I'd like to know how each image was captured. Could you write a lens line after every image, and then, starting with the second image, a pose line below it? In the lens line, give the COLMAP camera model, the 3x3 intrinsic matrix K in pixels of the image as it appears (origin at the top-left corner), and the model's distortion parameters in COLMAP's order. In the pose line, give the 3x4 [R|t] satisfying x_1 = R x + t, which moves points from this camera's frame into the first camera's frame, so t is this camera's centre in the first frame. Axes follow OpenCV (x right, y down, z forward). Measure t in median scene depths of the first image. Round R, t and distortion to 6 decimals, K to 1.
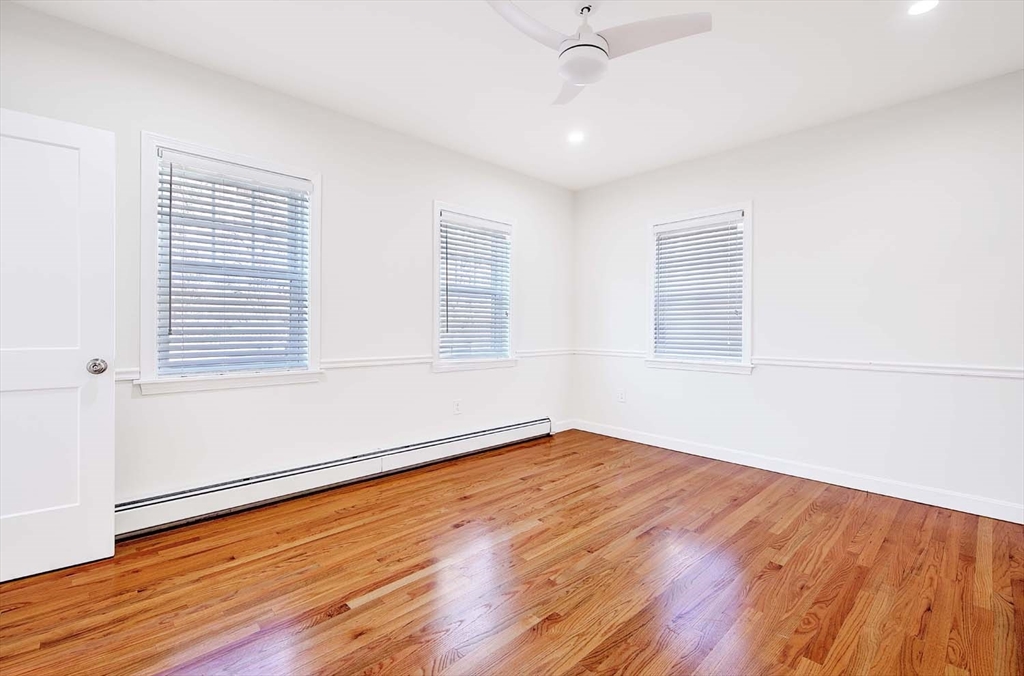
lens RADIAL K [[445.8, 0, 519.0], [0, 445.8, 333.2], [0, 0, 1]] dist [0.005509, -0.001500]
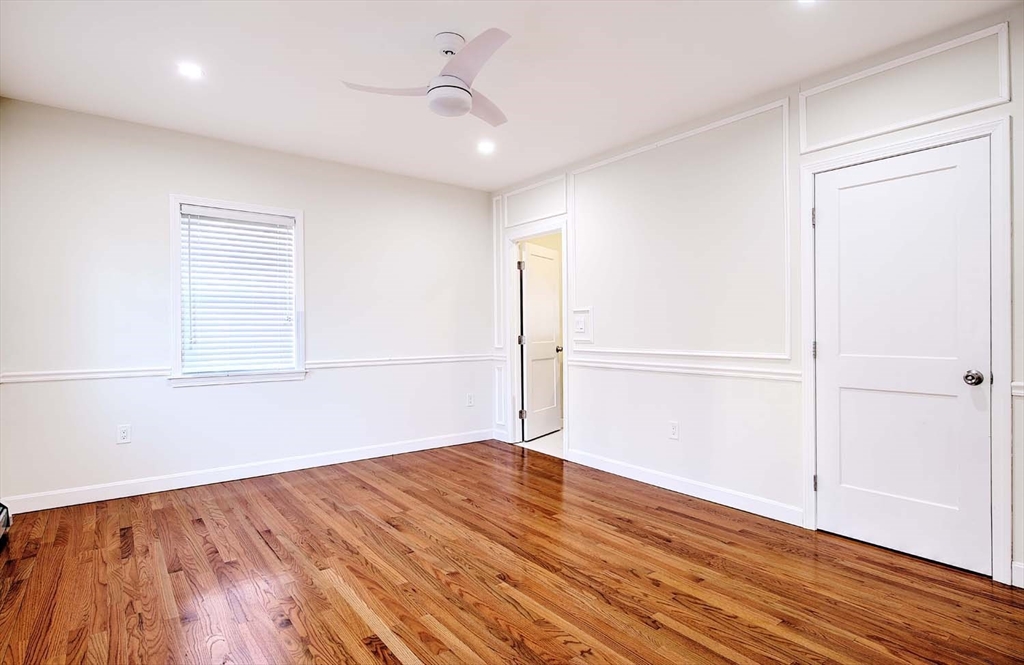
lens RADIAL K [[511.4, 0, 517.5], [0, 511.4, 331.7], [0, 0, 1]] dist [0.003614, -0.000852]
pose [[0.122245, -0.004035, 0.992492, -0.770328], [0.019862, 0.999801, 0.001618, -0.013914], [-0.992301, 0.019515, 0.122301, 0.469582]]
